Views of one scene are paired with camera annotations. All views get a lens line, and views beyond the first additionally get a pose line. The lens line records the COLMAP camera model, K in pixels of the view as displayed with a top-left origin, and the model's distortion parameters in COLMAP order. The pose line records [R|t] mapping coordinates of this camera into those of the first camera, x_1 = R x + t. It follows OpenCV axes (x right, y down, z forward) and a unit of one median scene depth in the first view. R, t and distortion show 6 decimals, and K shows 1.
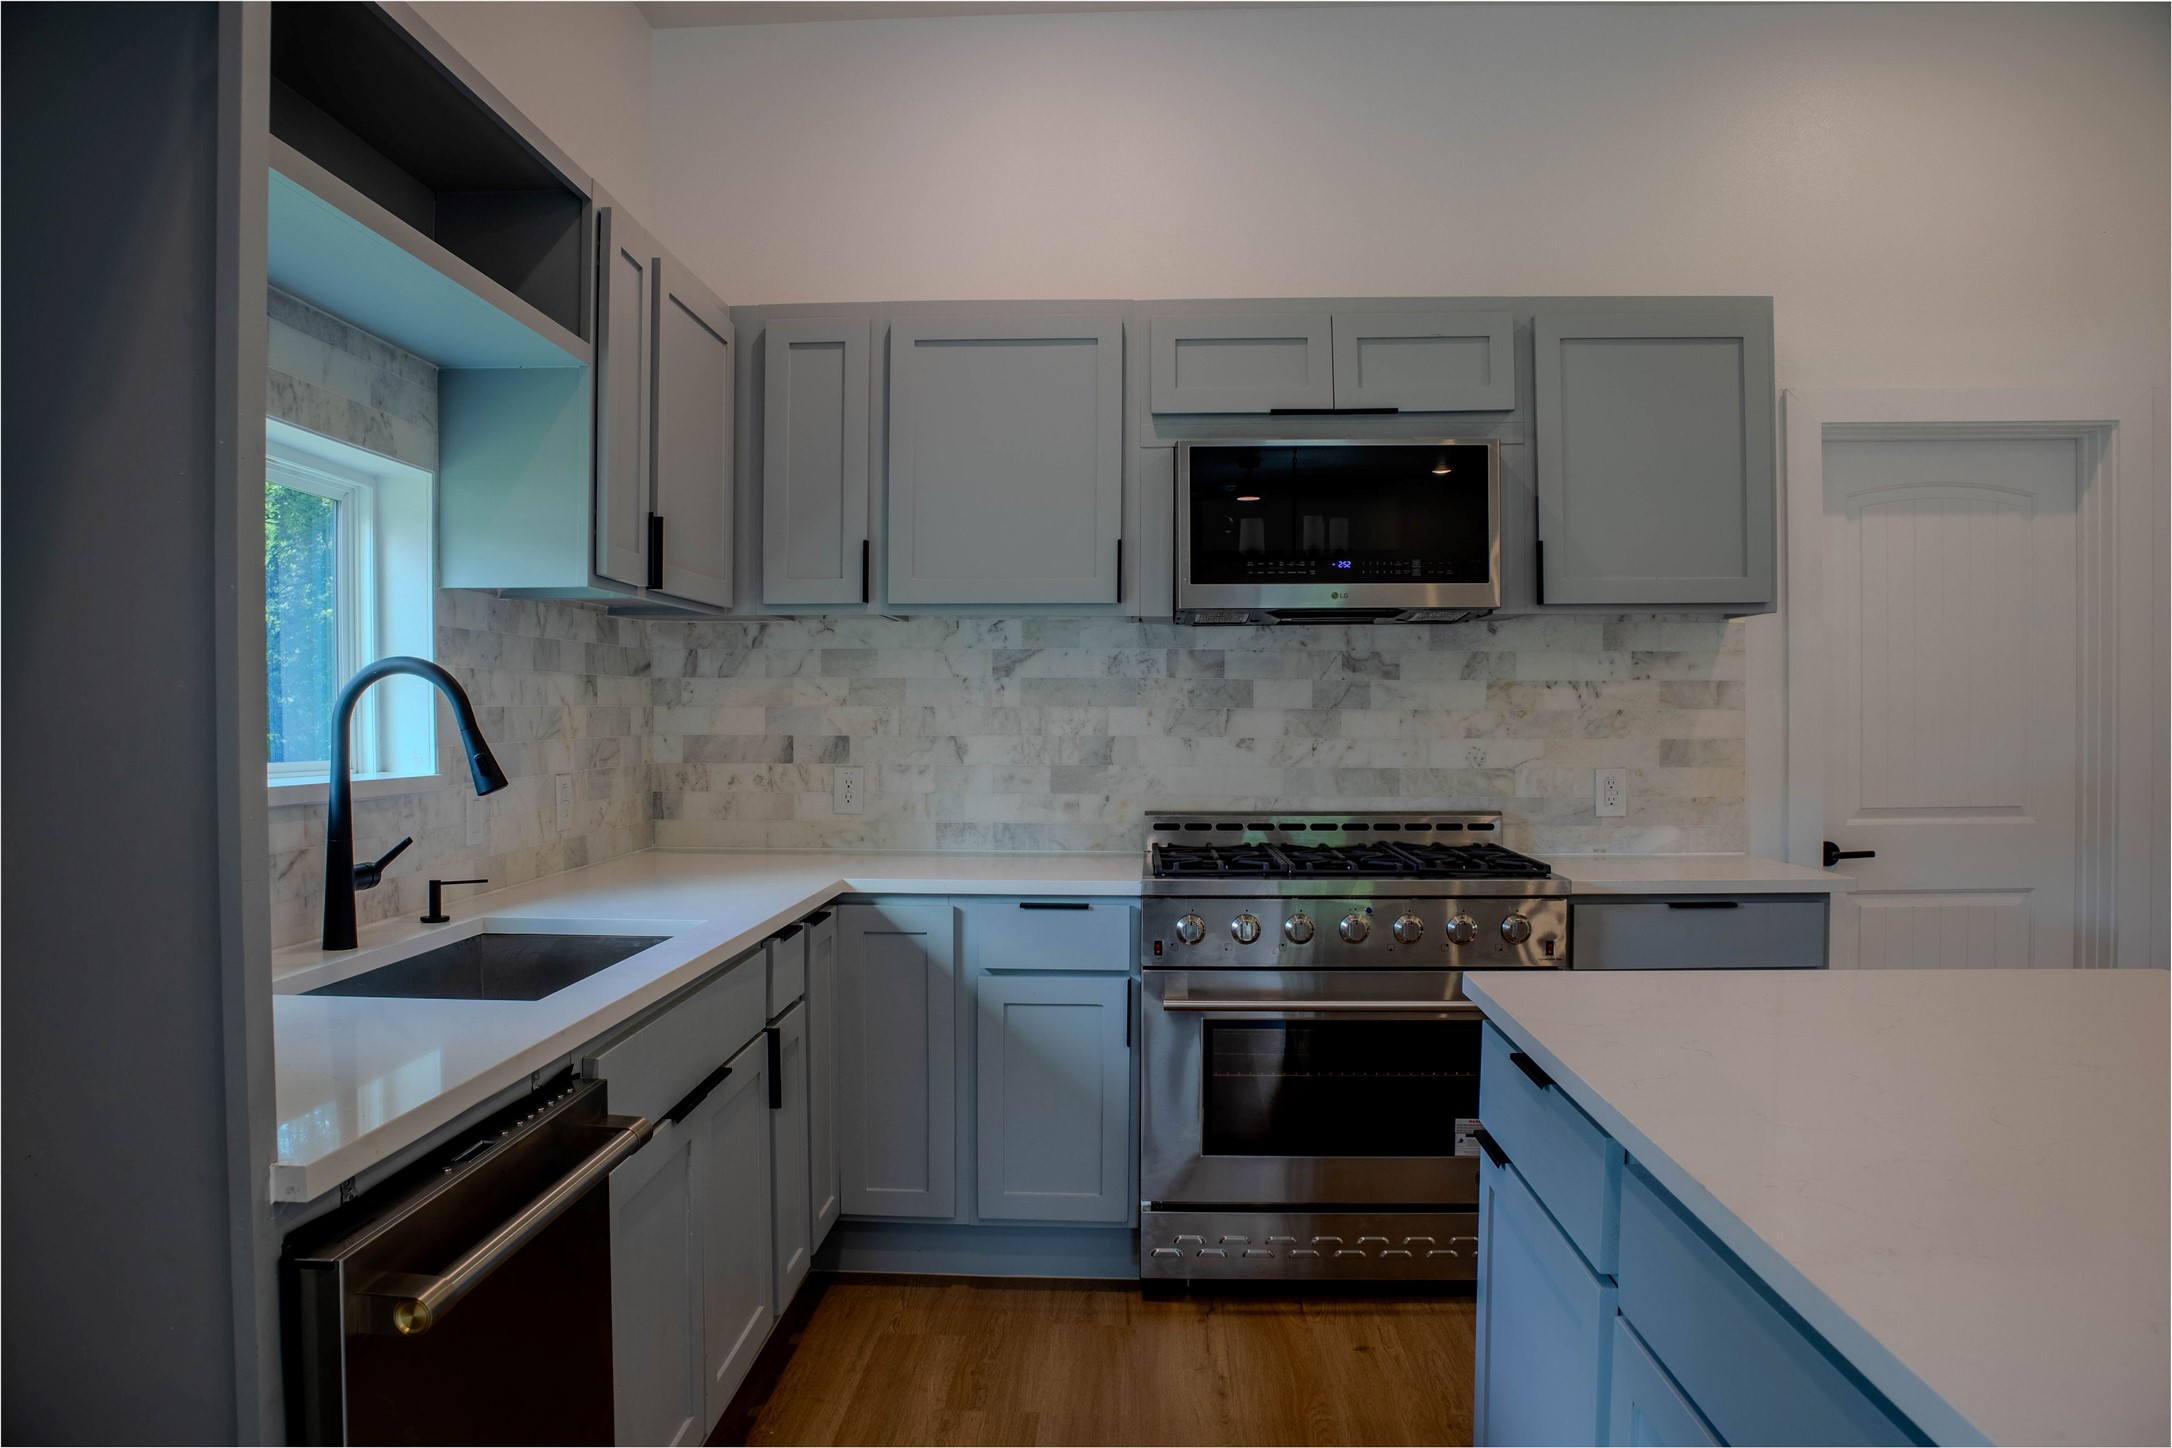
lens RADIAL K [[1507.6, 0, 1080.4], [0, 1507.6, 730.0], [0, 0, 1]] dist [-0.124286, 0.073601]
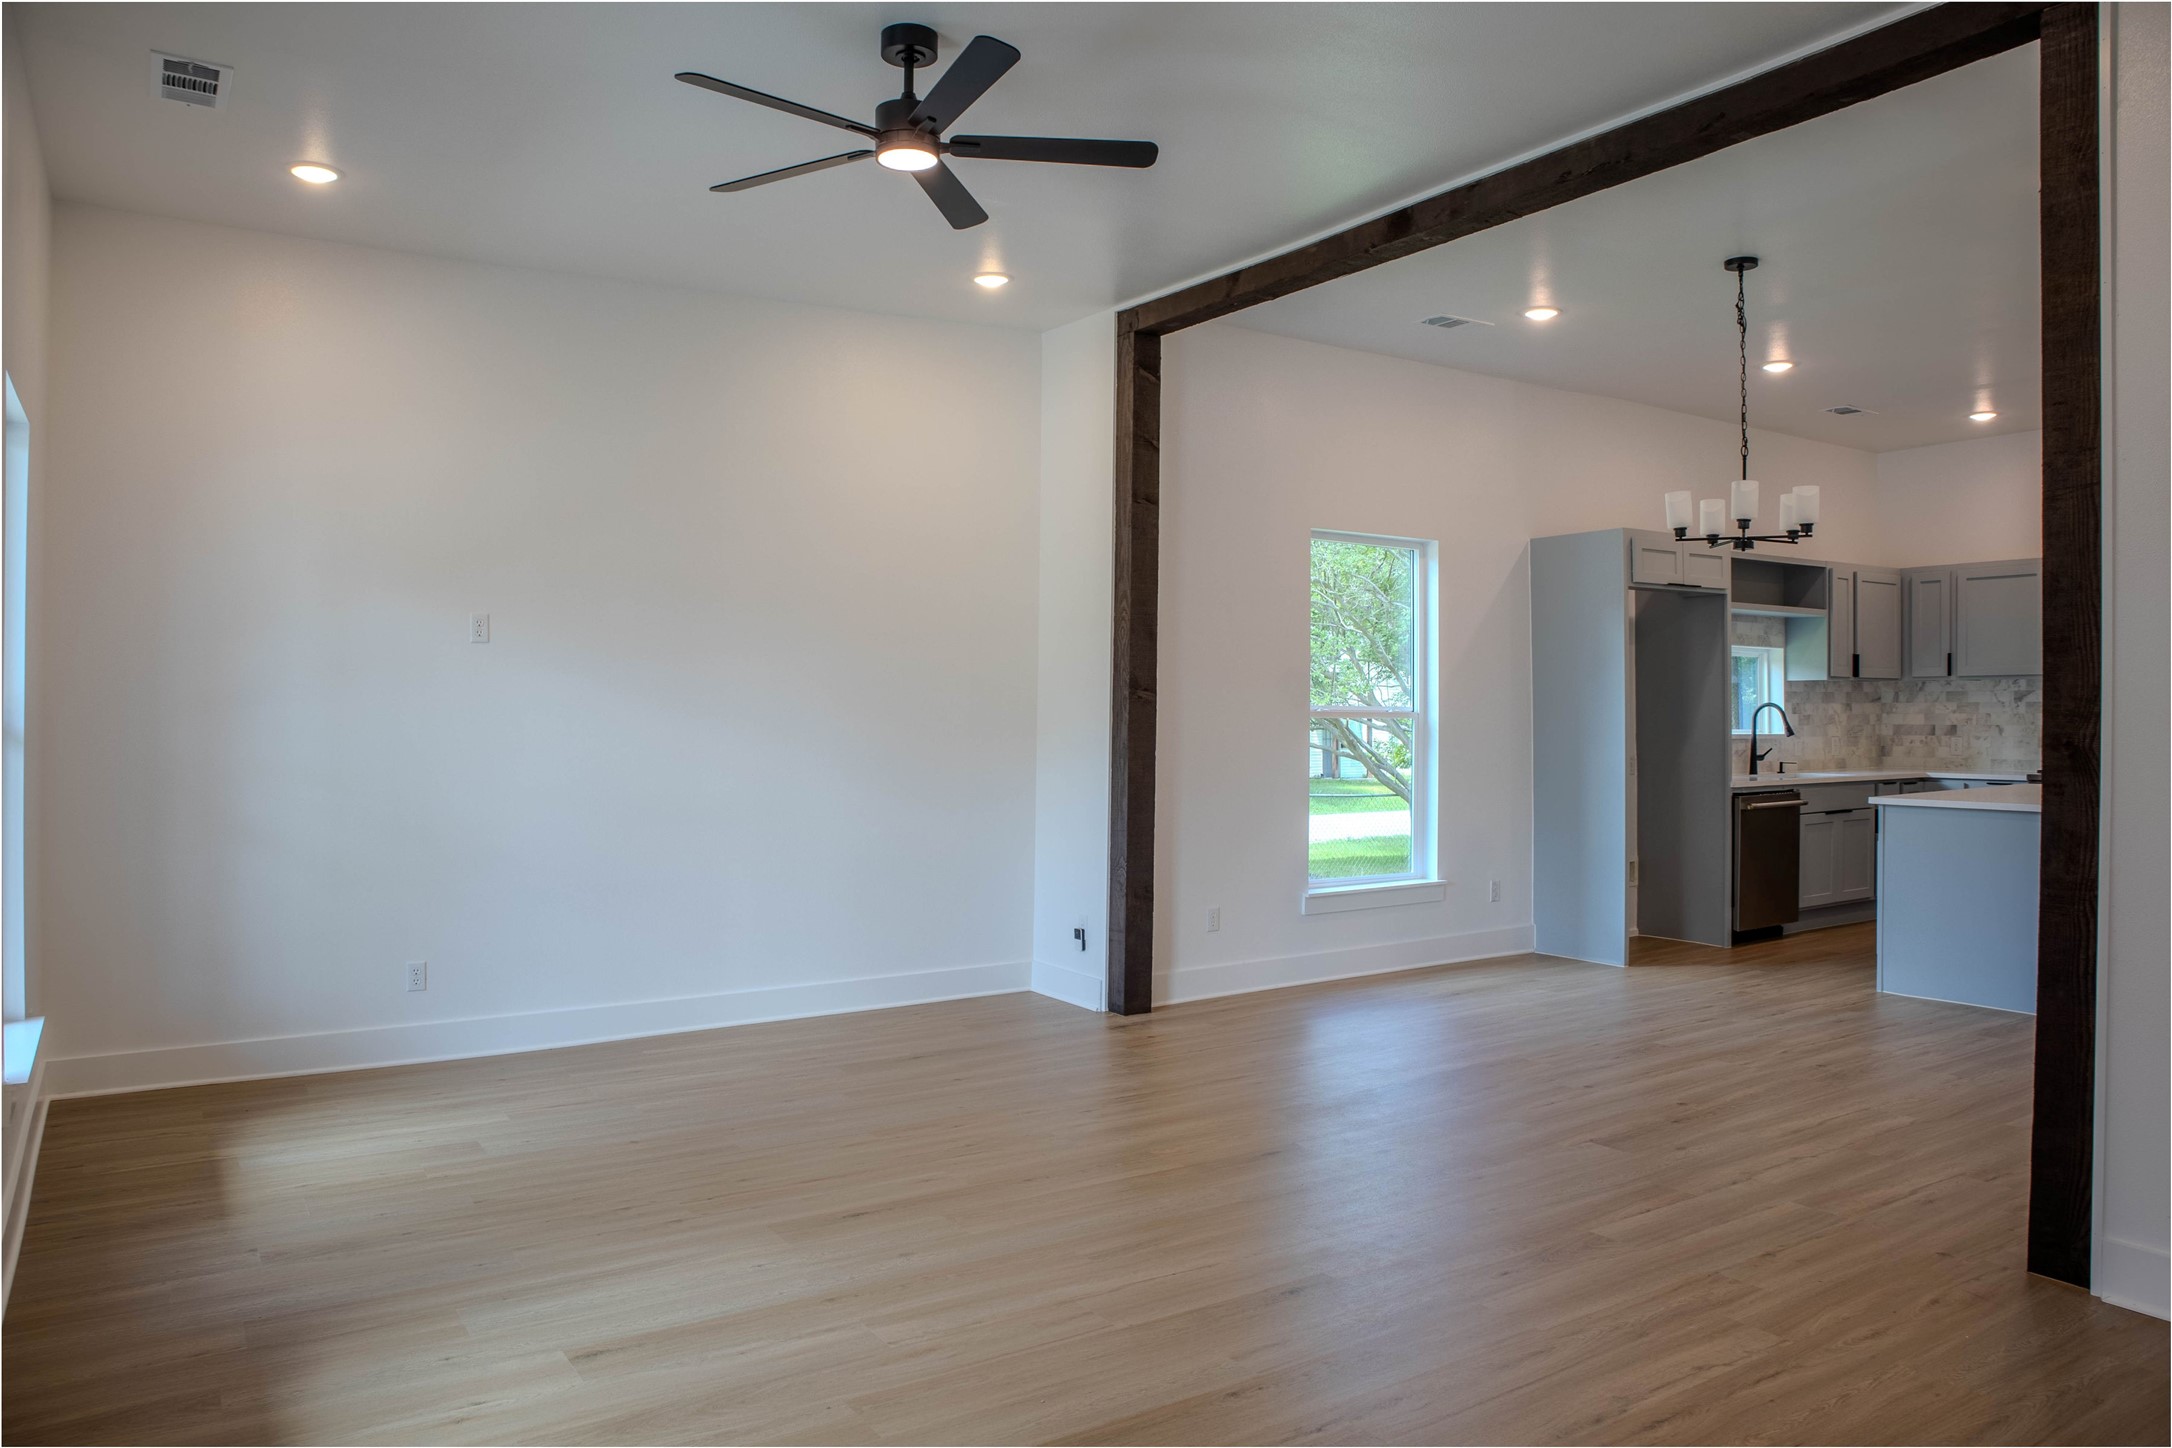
lens RADIAL K [[1507.6, 0, 1078.9], [0, 1507.6, 729.9], [0, 0, 1]] dist [-0.124286, 0.073601]
pose [[0.581610, 0.005426, -0.813450, 1.095237], [-0.006163, 0.999978, 0.002264, 0.017613], [0.813445, 0.003696, 0.581631, -1.835697]]
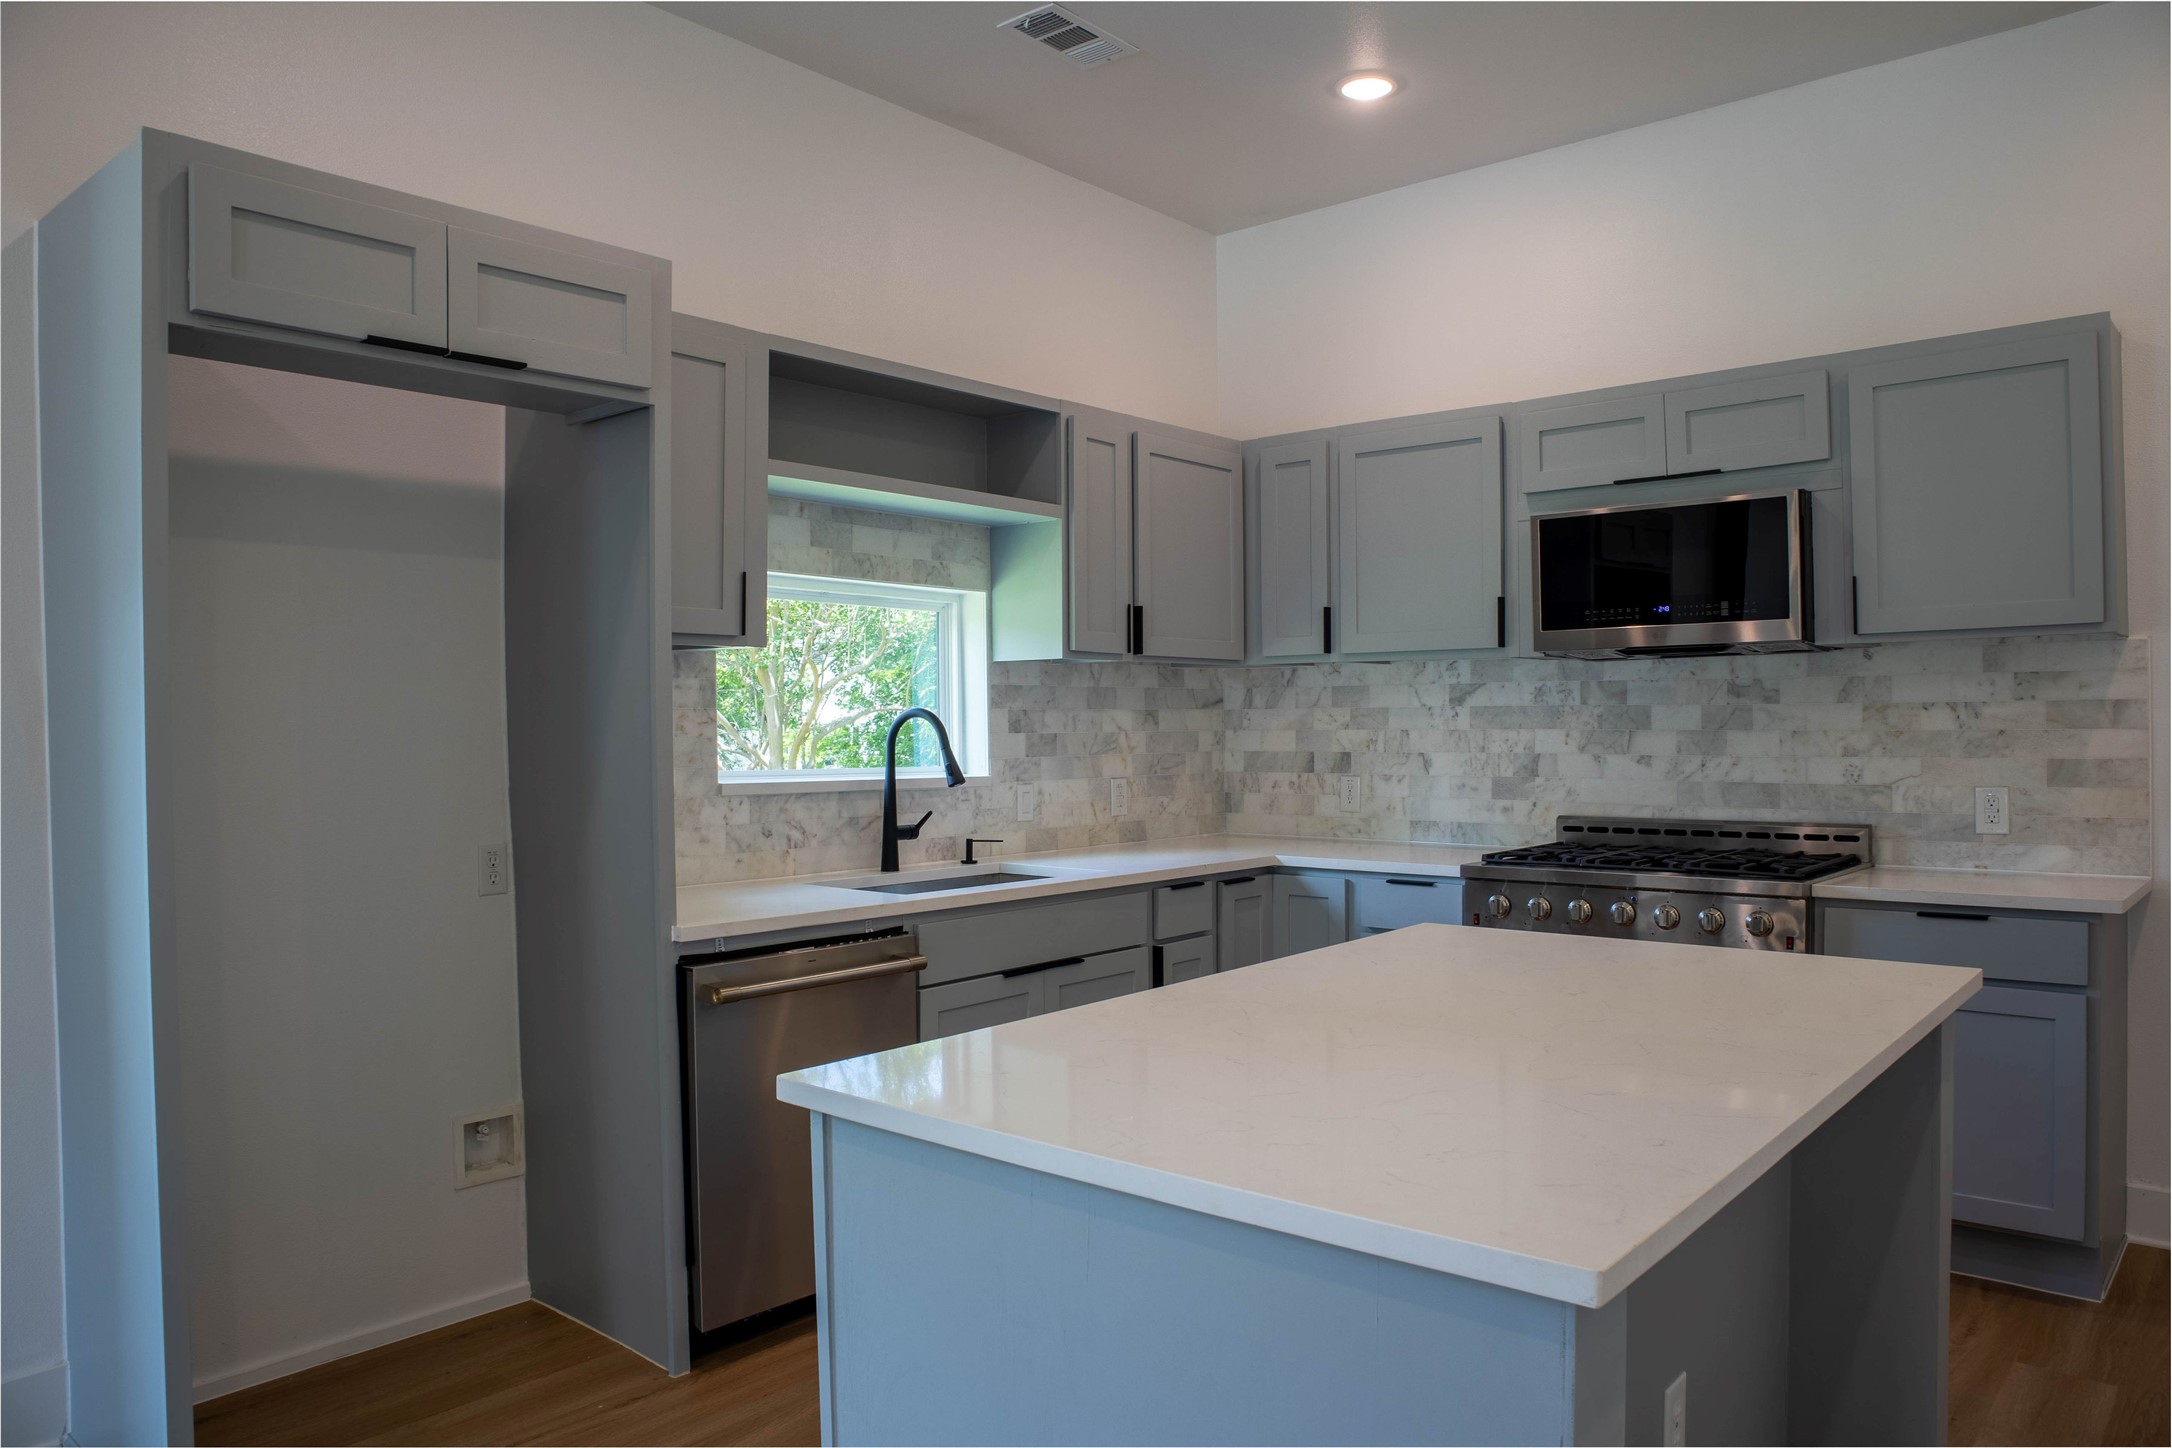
lens RADIAL K [[1507.6, 0, 1075.9], [0, 1507.6, 727.1], [0, 0, 1]] dist [-0.124286, 0.073601]
pose [[0.782008, -0.005634, -0.623243, 0.520159], [0.000099, 0.999960, -0.008914, -0.007001], [0.623268, 0.006909, 0.781977, -0.188606]]
